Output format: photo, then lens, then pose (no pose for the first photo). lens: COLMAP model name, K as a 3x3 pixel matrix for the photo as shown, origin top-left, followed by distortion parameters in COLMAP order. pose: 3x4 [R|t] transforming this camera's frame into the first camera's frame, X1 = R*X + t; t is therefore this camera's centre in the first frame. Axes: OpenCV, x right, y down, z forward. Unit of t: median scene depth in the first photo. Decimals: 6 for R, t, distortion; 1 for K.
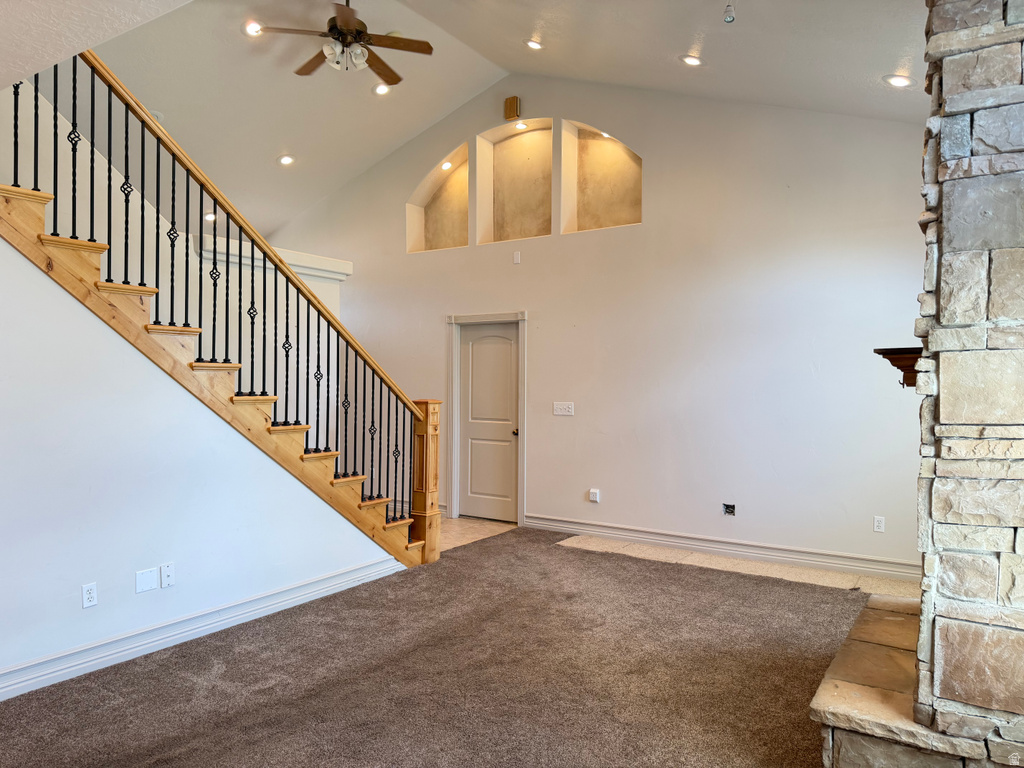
lens RADIAL K [[721.4, 0, 521.0], [0, 721.4, 388.5], [0, 0, 1]] dist [0.072200, -0.085284]
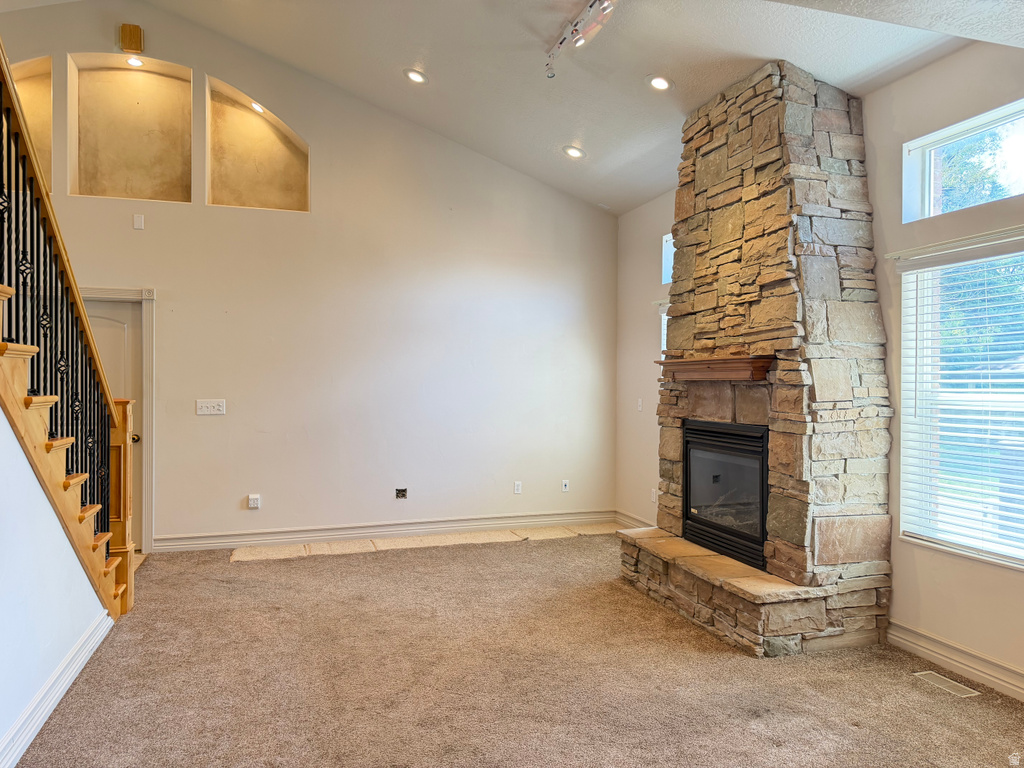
lens RADIAL K [[721.4, 0, 515.2], [0, 721.4, 386.2], [0, 0, 1]] dist [0.072200, -0.085284]
pose [[0.634084, -0.007334, 0.773229, -0.679489], [0.004766, 0.999973, 0.005576, 0.000275], [-0.773249, 0.000150, 0.634102, 0.281046]]
